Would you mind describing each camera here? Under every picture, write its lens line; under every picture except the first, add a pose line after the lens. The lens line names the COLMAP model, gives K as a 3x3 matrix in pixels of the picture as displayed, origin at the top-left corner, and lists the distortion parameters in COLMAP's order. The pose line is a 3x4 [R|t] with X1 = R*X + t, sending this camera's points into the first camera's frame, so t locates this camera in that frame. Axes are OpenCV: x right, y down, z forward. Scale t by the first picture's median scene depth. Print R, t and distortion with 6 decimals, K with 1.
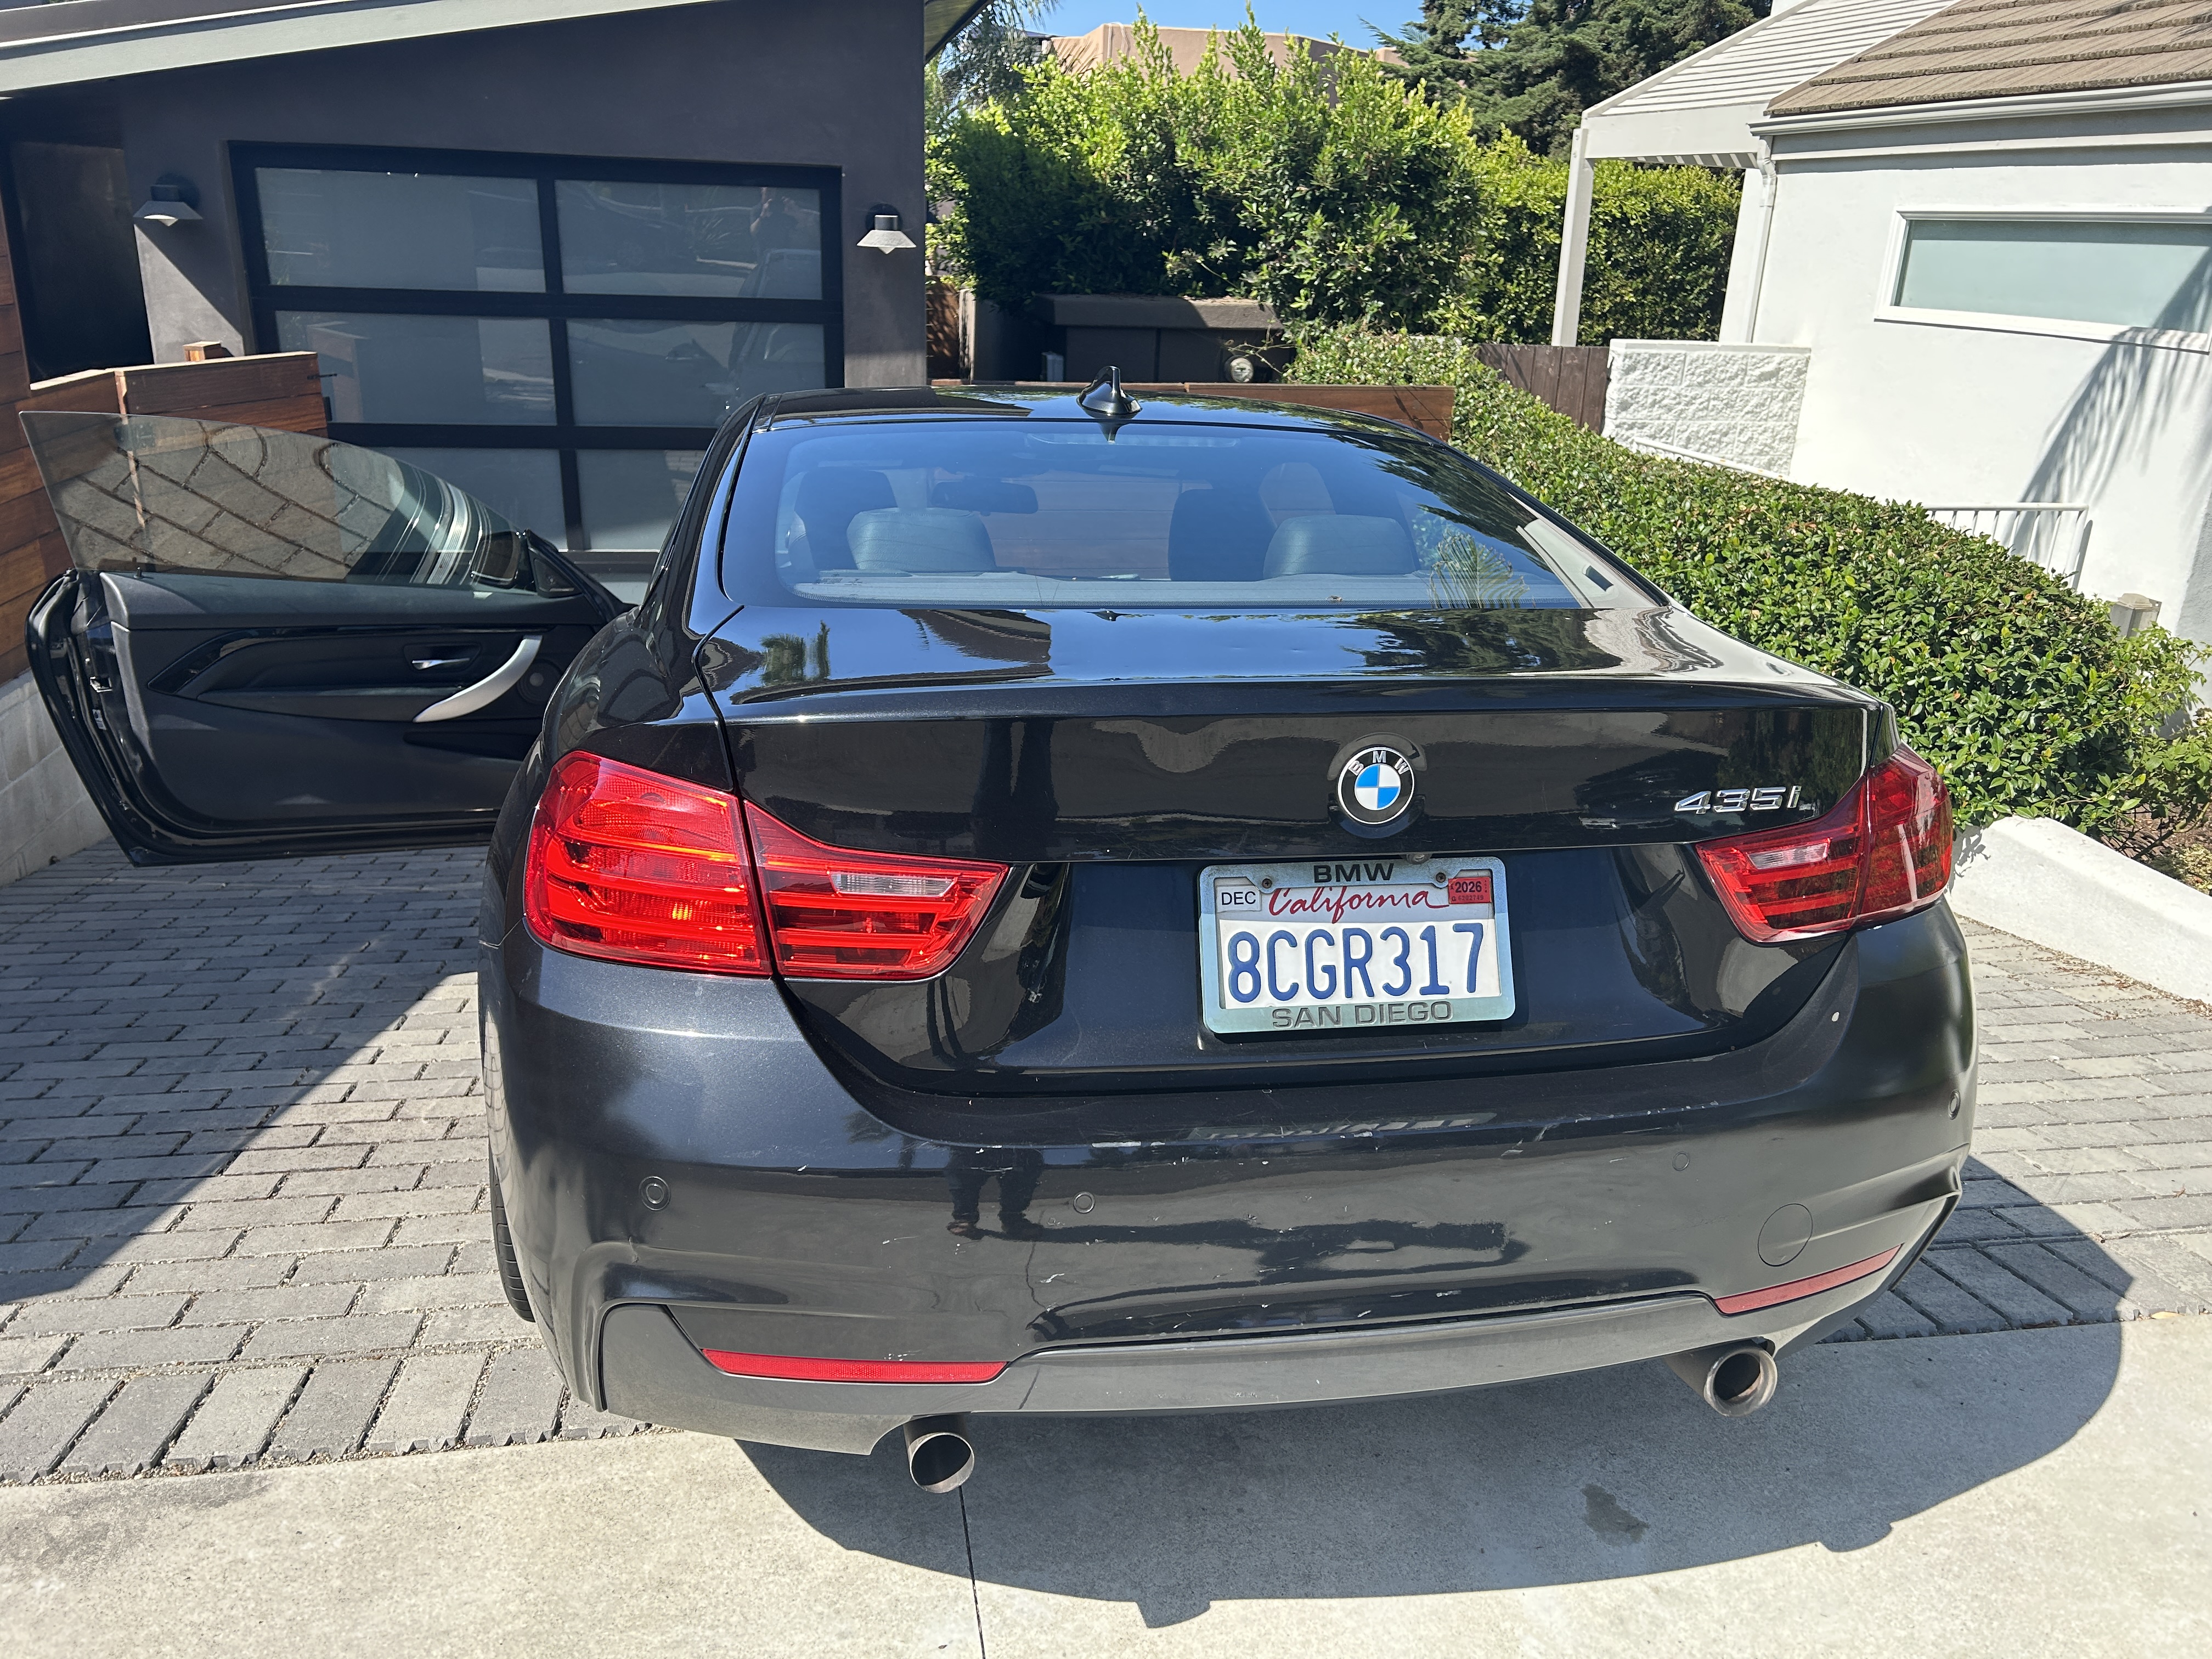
lens RADIAL K [[1691.9, 0, 1106.0], [0, 1691.9, 829.5], [0, 0, 1]] dist [0.054227, -0.062666]
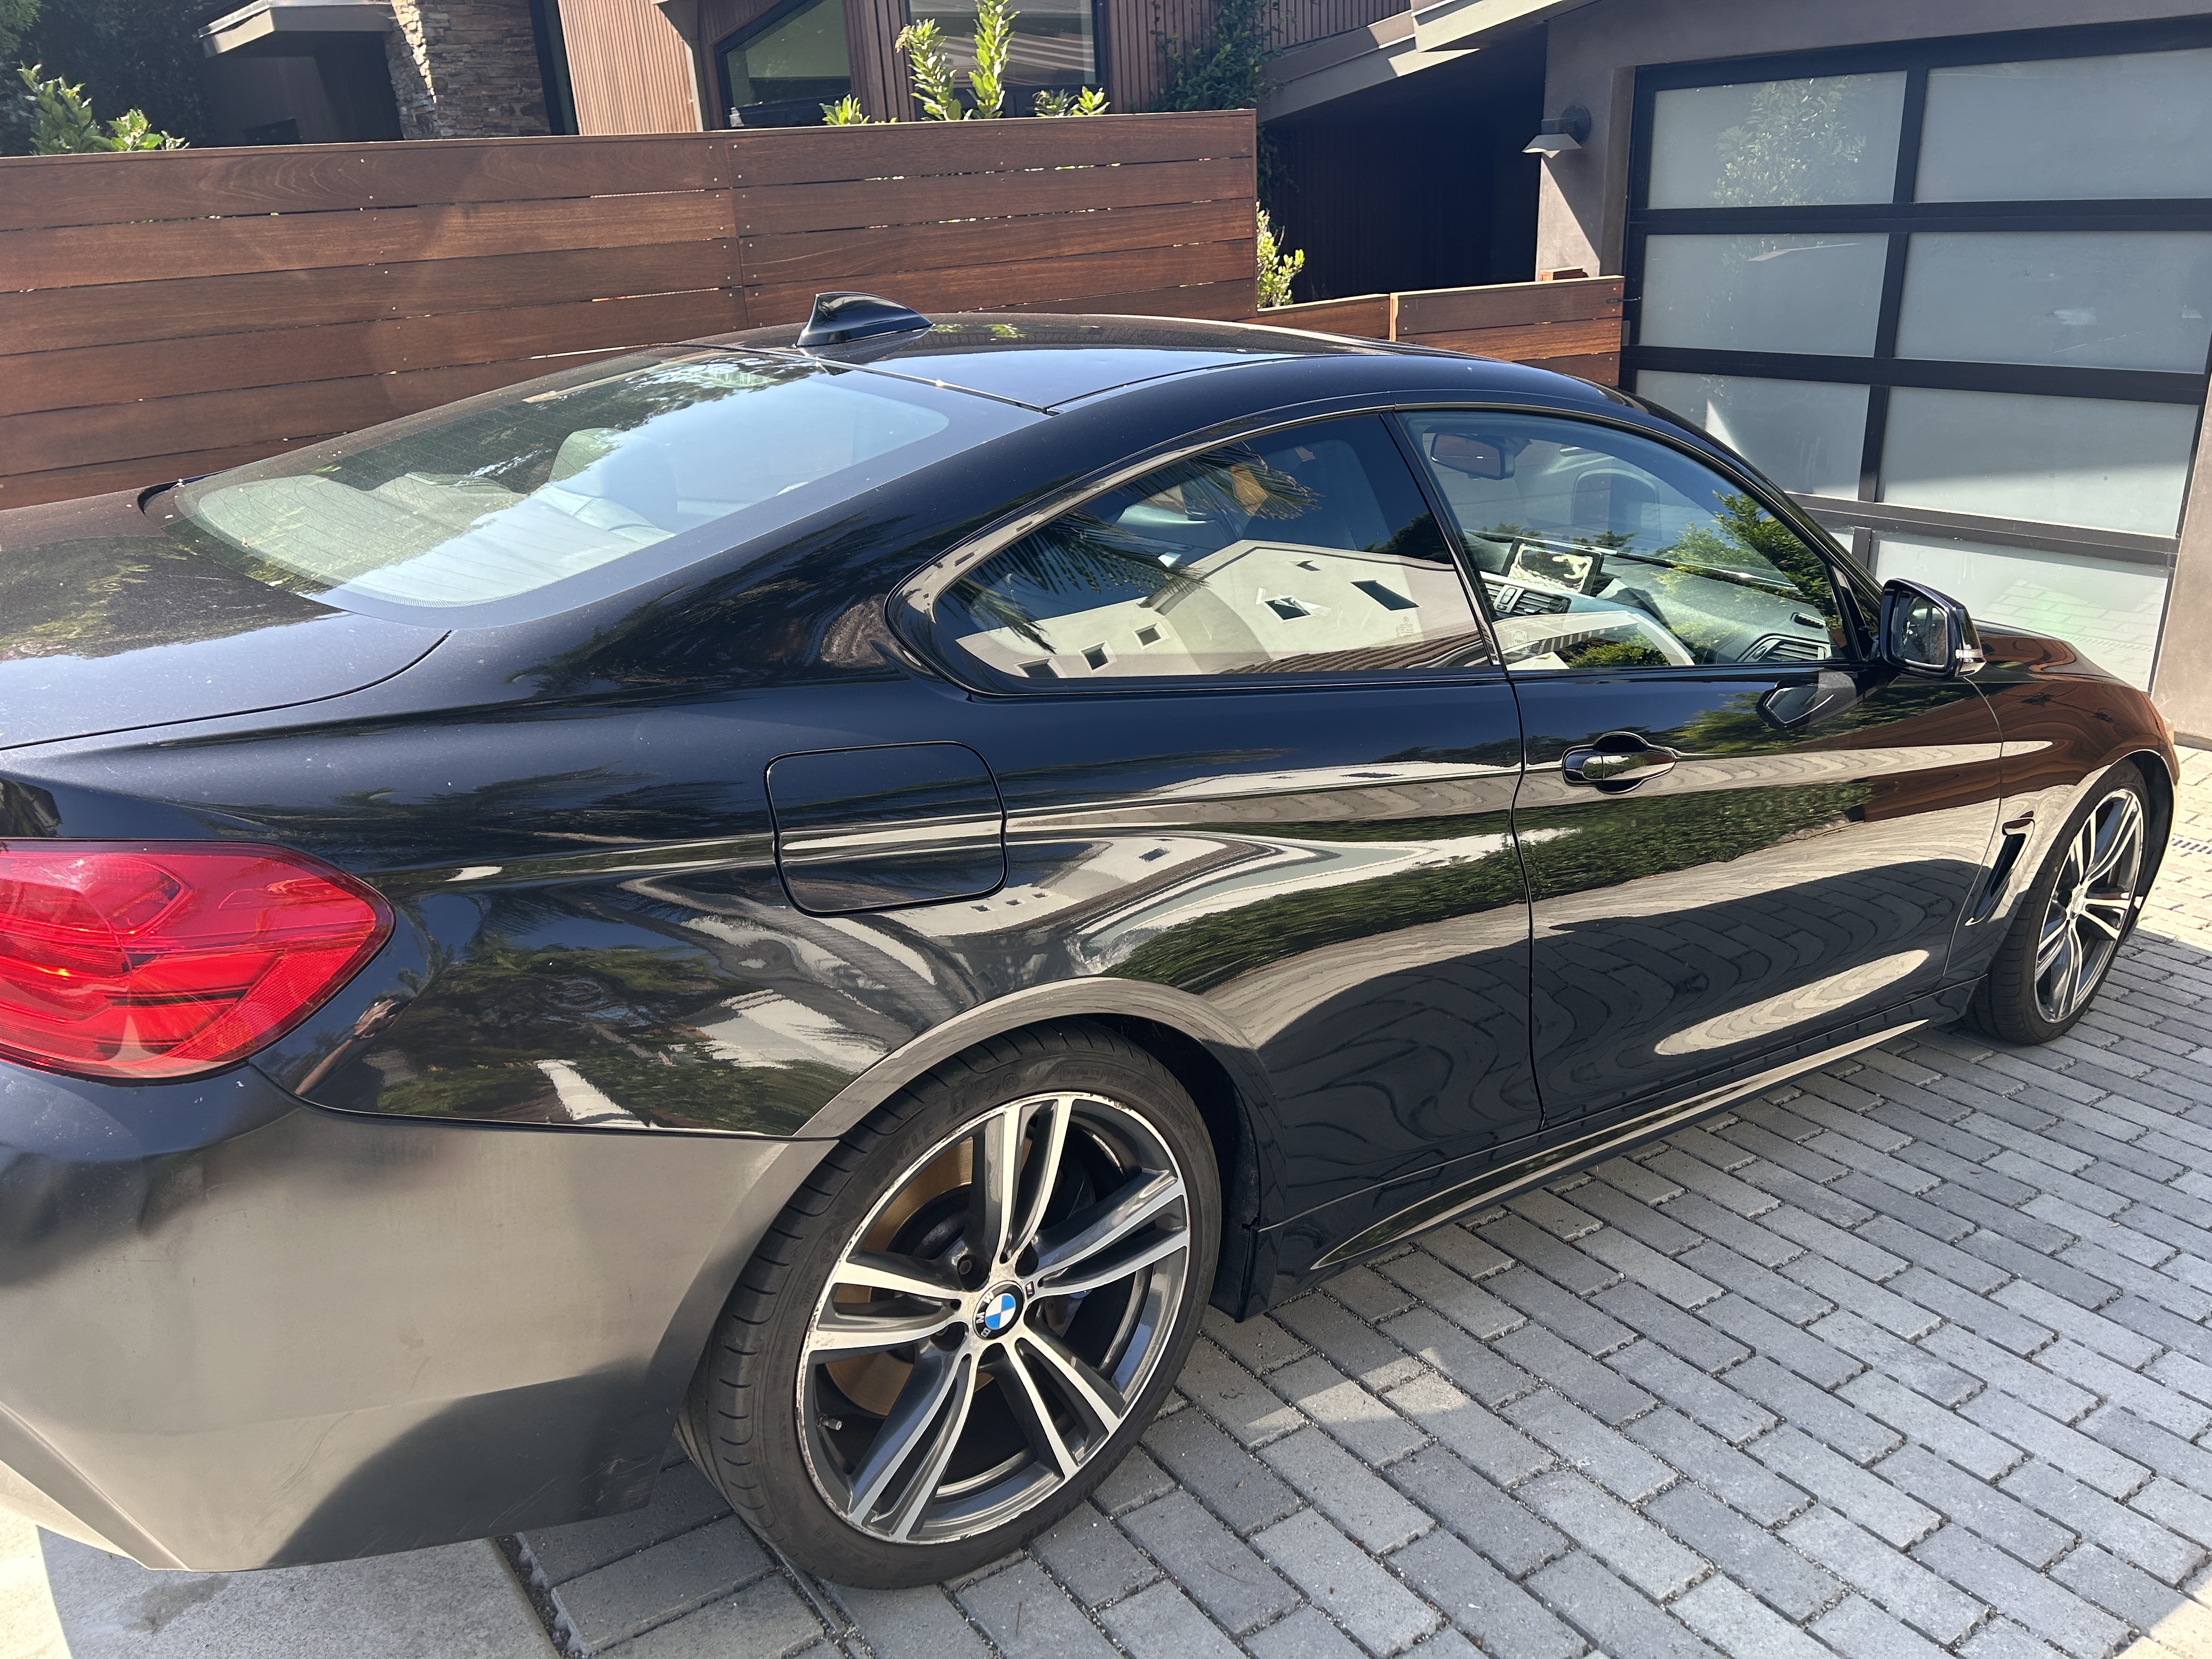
lens RADIAL K [[1691.9, 0, 1106.0], [0, 1691.9, 829.5], [0, 0, 1]] dist [0.054227, -0.062666]
pose [[0.435228, 0.273907, -0.857643, 0.342634], [-0.238552, 0.953634, 0.183505, -0.075906], [0.868141, 0.124726, 0.480390, 0.278062]]
